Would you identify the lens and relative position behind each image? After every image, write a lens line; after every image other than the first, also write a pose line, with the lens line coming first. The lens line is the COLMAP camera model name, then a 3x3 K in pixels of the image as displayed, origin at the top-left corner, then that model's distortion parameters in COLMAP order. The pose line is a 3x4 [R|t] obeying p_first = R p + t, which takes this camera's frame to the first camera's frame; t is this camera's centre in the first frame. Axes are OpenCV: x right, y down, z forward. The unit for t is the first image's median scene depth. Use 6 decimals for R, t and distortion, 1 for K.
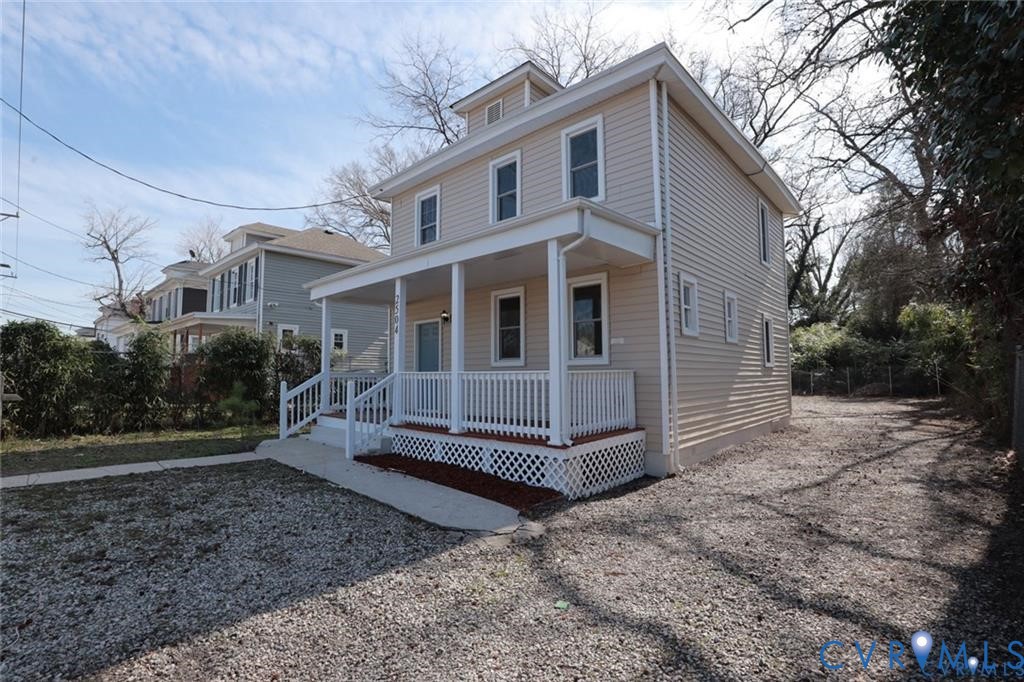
lens RADIAL K [[469.9, 0, 512.8], [0, 469.9, 345.1], [0, 0, 1]] dist [-0.029871, 0.000918]
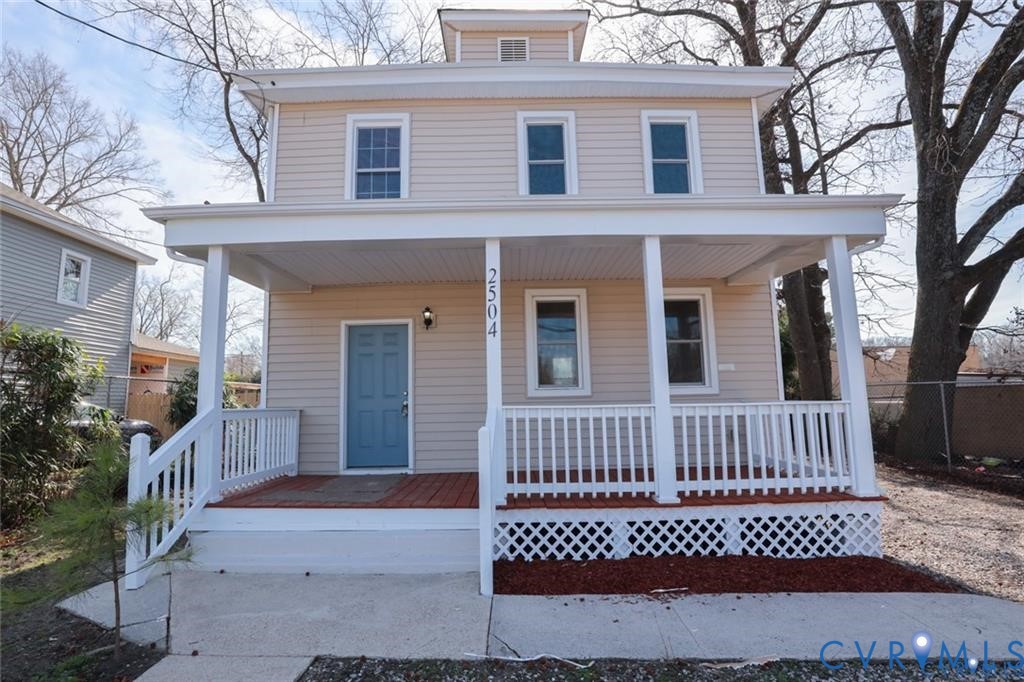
lens RADIAL K [[487.4, 0, 498.0], [0, 487.4, 343.1], [0, 0, 1]] dist [-0.039105, 0.000088]
pose [[0.739391, 0.084849, 0.667908, -0.635730], [-0.029959, 0.995191, -0.093261, 0.037974], [-0.672609, 0.048946, 0.738377, 0.579245]]
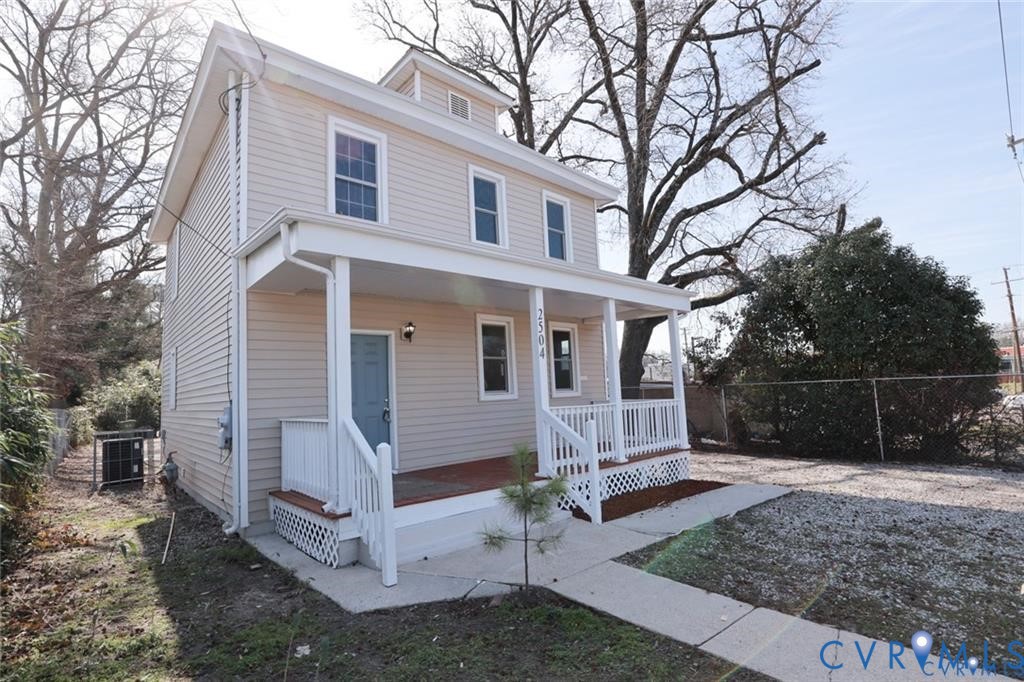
lens RADIAL K [[493.4, 0, 511.0], [0, 493.4, 368.9], [0, 0, 1]] dist [-0.084377, 0.000277]
pose [[0.108278, 0.074026, 0.991361, -1.051973], [-0.006915, 0.997256, -0.073711, 0.057597], [-0.994097, 0.001126, 0.108492, 0.973378]]
